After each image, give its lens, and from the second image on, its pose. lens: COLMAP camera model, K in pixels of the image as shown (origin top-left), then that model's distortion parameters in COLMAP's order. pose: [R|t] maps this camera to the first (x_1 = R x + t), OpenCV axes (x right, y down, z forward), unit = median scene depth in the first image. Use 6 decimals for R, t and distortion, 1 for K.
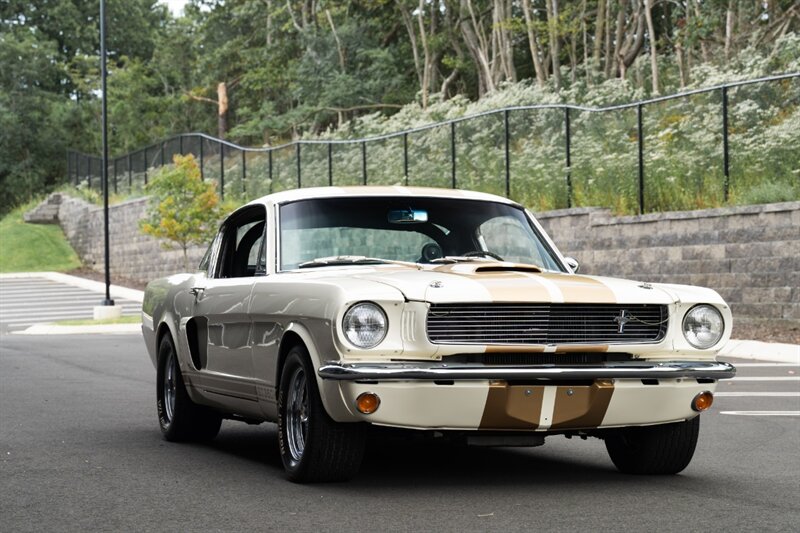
lens RADIAL K [[2295.2, 0, 400.0], [0, 2295.2, 266.5], [0, 0, 1]] dist [-0.005896, 0.164218]
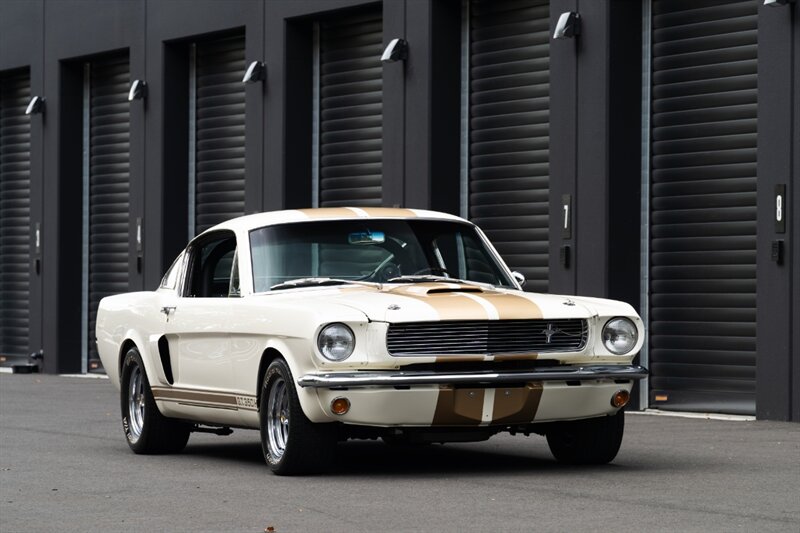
lens RADIAL K [[4505.5, 0, 400.0], [0, 4505.5, 266.5], [0, 0, 1]] dist [-0.311196, 20.275537]
pose [[0.999600, -0.023172, 0.016211, -0.018399], [0.022897, 0.999595, 0.016910, -0.052022], [-0.016596, -0.016532, 0.999726, -1.334584]]
